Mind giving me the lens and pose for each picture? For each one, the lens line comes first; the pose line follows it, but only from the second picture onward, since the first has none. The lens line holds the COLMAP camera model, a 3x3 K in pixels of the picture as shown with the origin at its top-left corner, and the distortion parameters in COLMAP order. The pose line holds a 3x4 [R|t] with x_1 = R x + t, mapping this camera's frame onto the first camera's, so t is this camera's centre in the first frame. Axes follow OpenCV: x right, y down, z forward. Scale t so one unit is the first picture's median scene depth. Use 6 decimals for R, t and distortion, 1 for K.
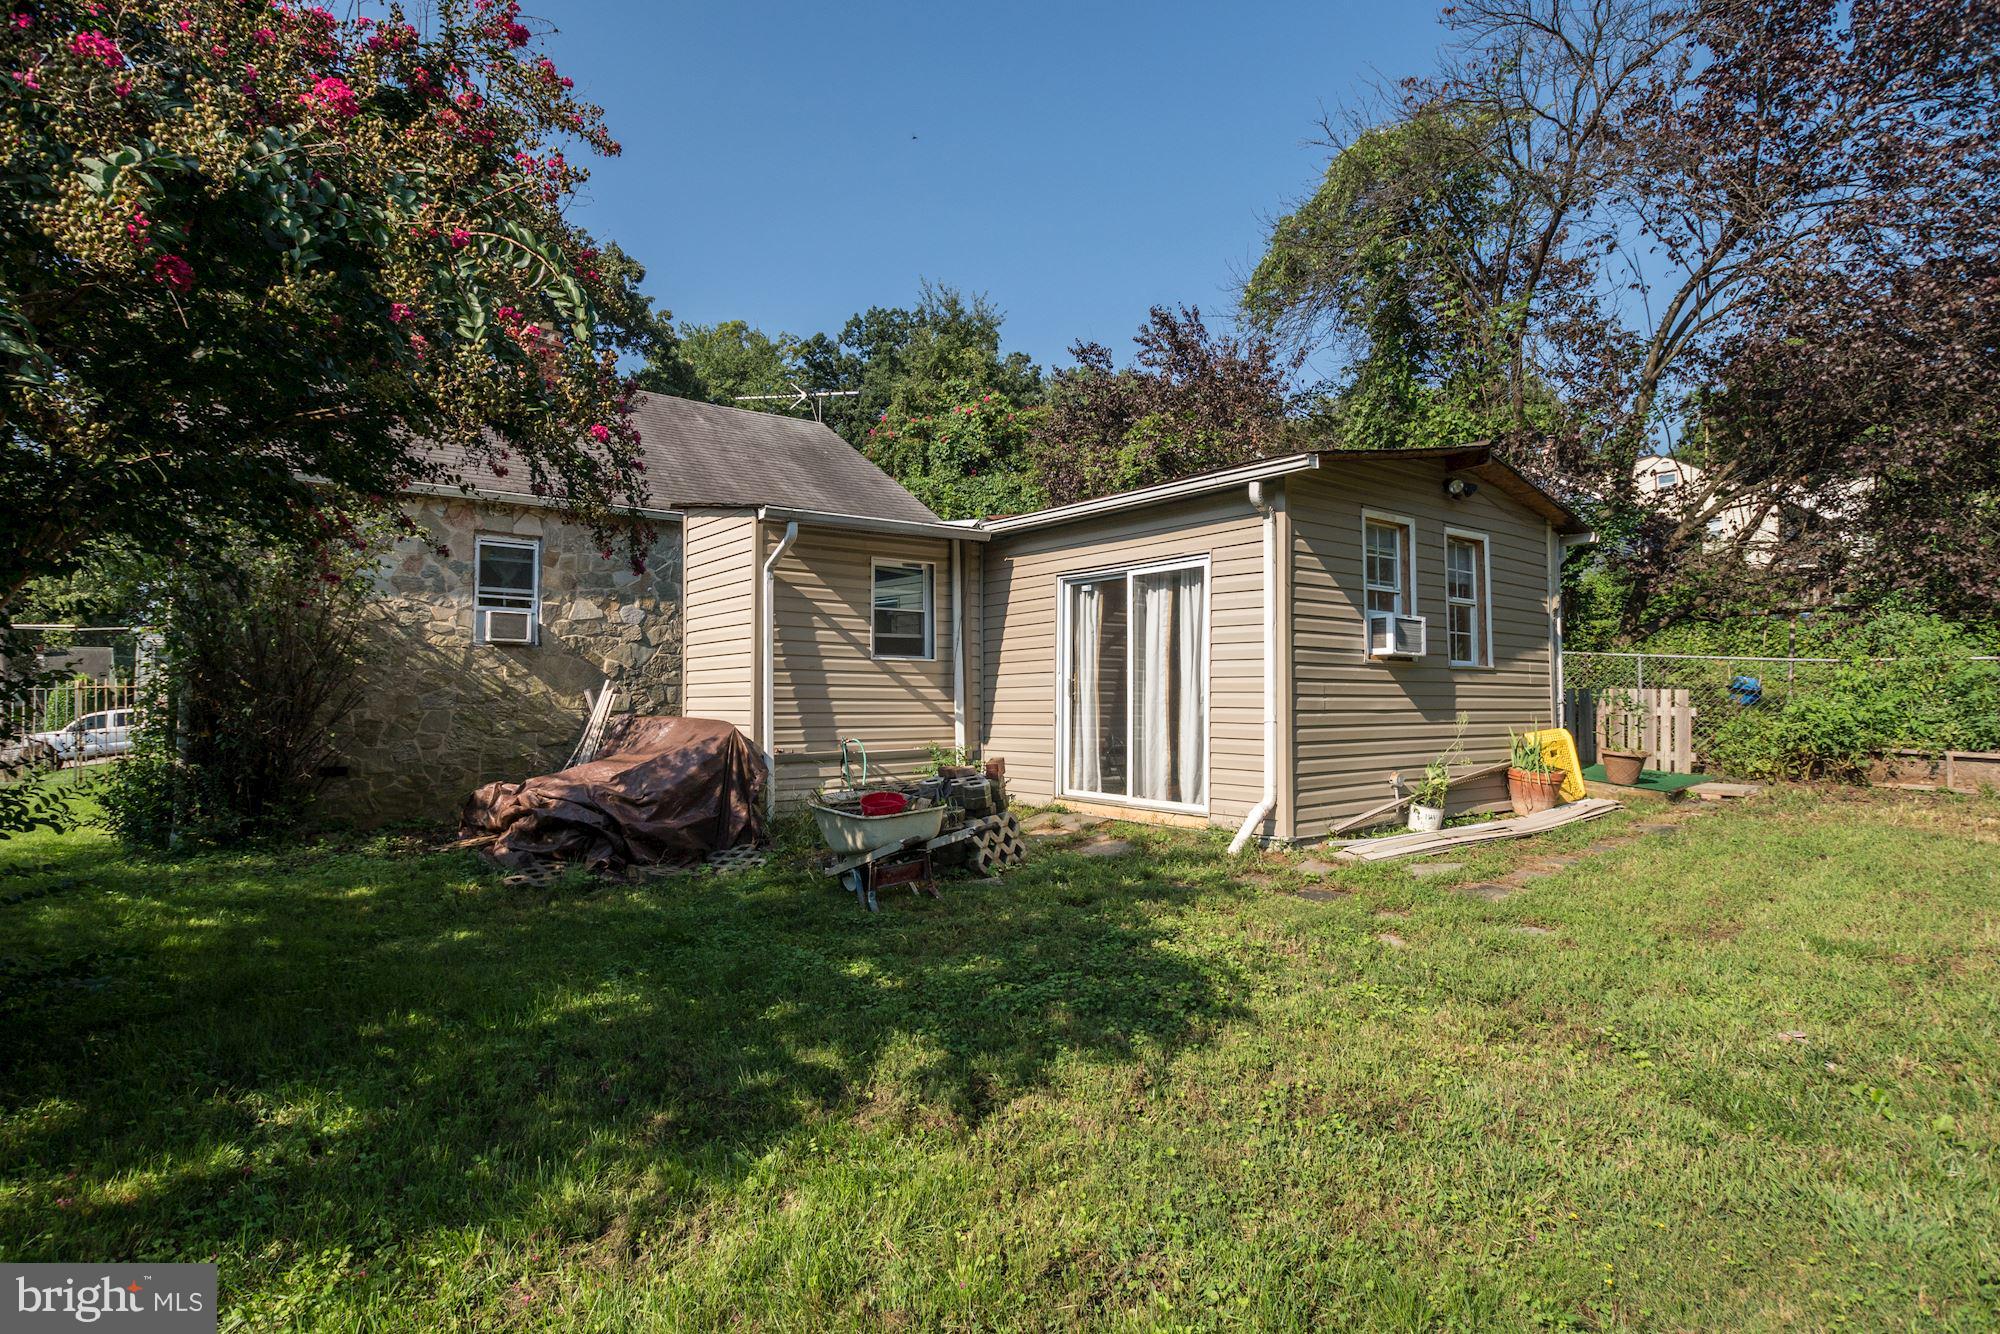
lens RADIAL K [[989.3, 0, 970.3], [0, 989.3, 673.3], [0, 0, 1]] dist [-0.073836, 0.035637]
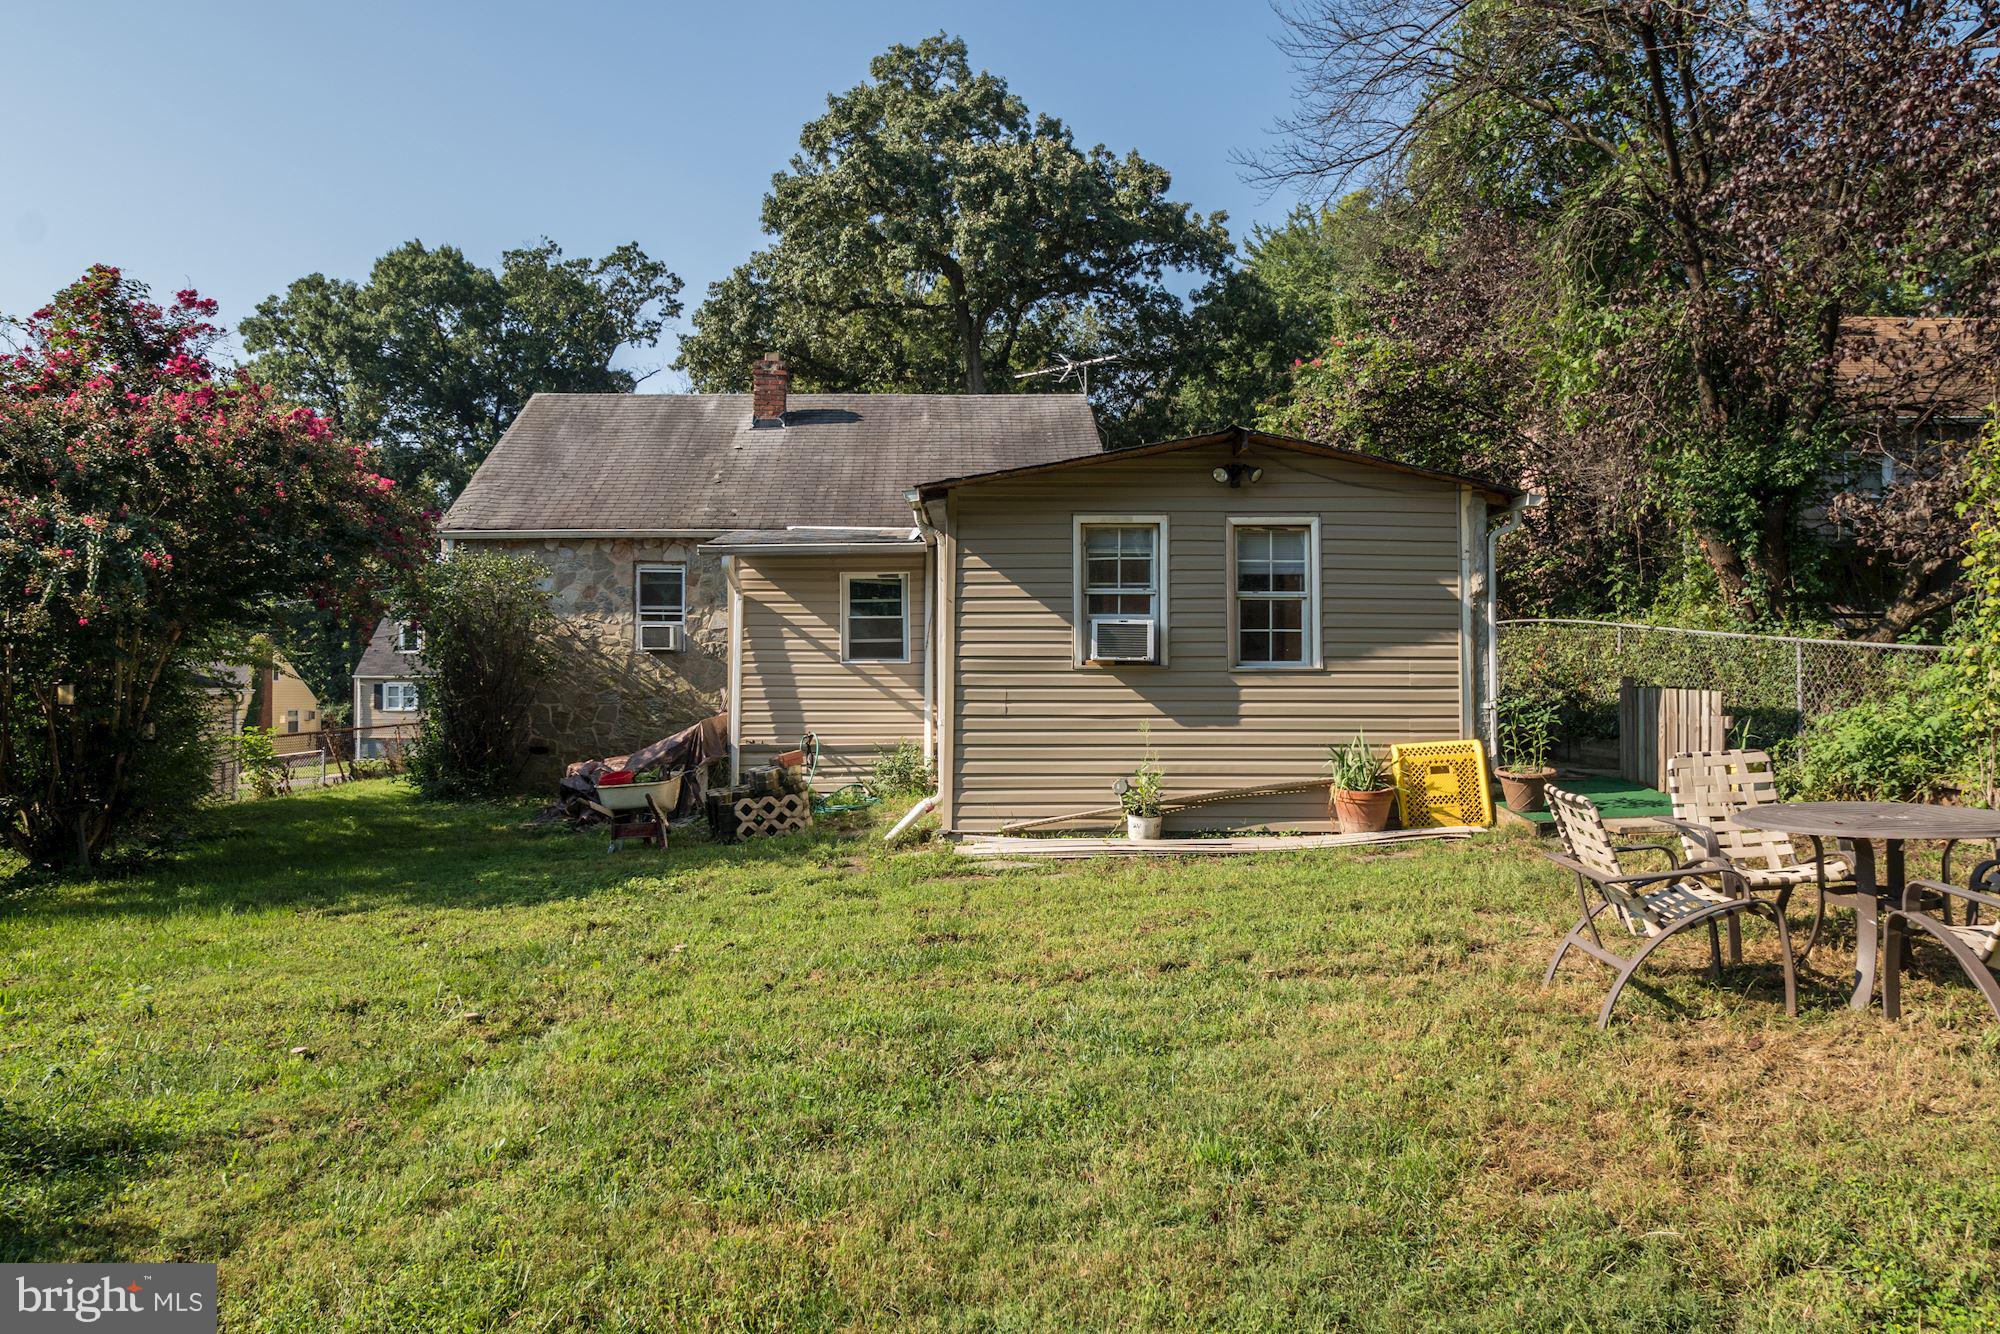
lens RADIAL K [[1348.1, 0, 1004.0], [0, 1348.1, 642.7], [0, 0, 1]] dist [-0.045722, 0.034715]
pose [[0.813985, -0.018198, -0.580601, 0.909357], [0.018348, 0.999816, -0.005614, -0.024362], [0.580596, -0.006083, 0.814169, -0.142399]]
